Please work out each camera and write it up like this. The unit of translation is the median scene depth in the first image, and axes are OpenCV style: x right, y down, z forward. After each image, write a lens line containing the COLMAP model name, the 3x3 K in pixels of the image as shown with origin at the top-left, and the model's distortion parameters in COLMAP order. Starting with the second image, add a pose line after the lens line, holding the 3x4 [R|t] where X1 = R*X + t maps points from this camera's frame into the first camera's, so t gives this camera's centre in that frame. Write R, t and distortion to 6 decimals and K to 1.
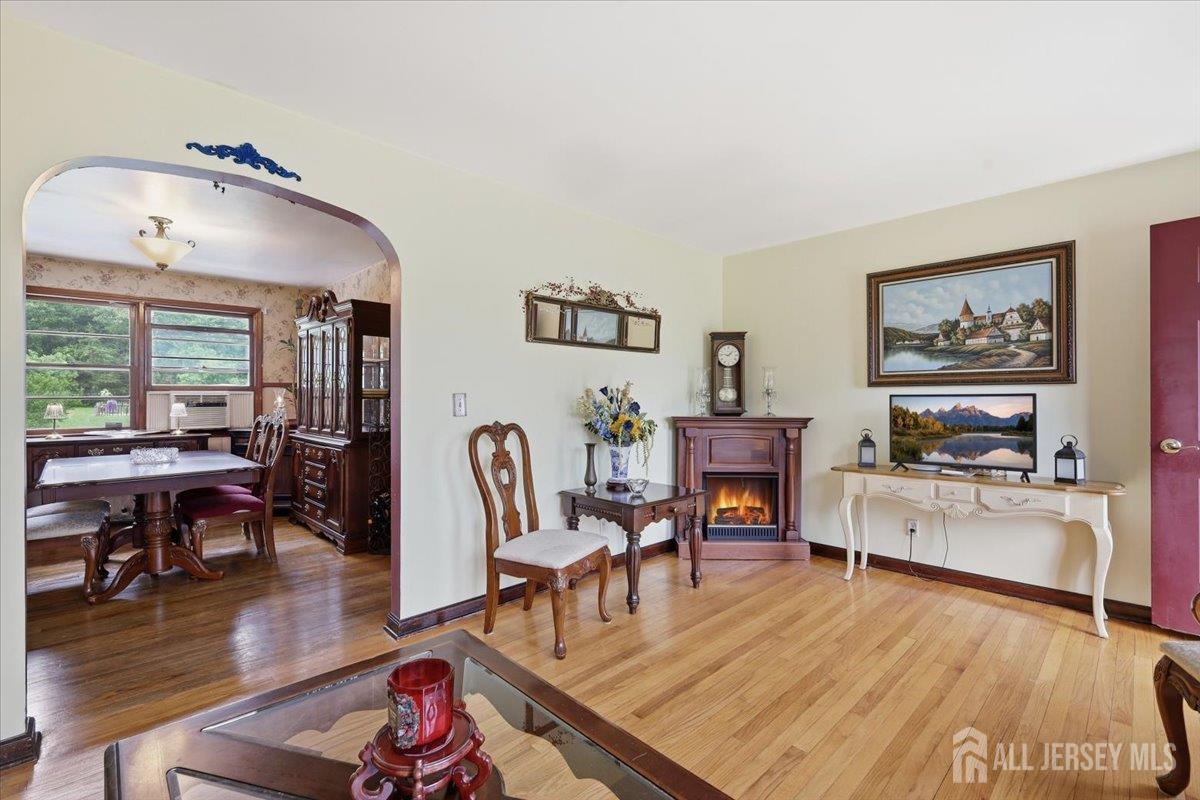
lens RADIAL K [[532.0, 0, 605.5], [0, 532.0, 398.4], [0, 0, 1]] dist [-0.001699, -0.001576]
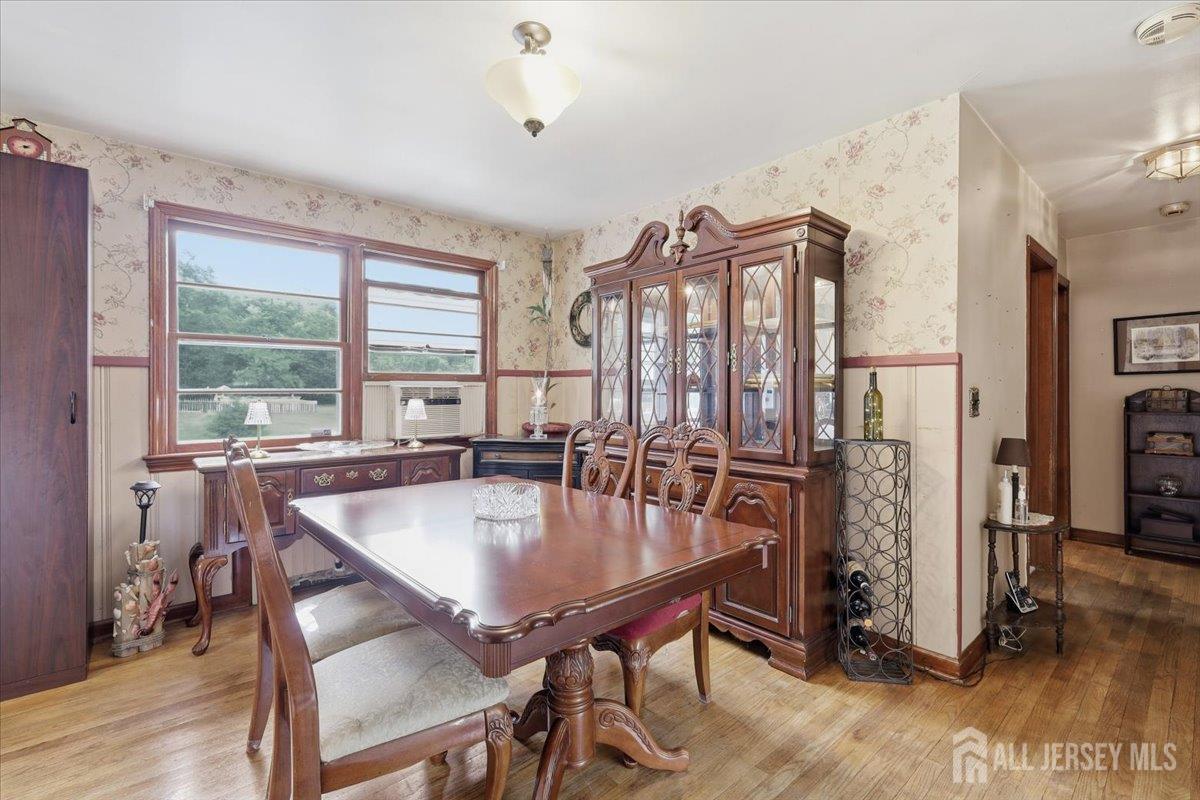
lens RADIAL K [[532.0, 0, 593.1], [0, 532.0, 394.9], [0, 0, 1]] dist [-0.001699, -0.001576]
pose [[0.997980, -0.001752, -0.063510, -0.530859], [0.001924, 0.999995, 0.002643, 0.002183], [0.063505, -0.002759, 0.997978, 0.353858]]
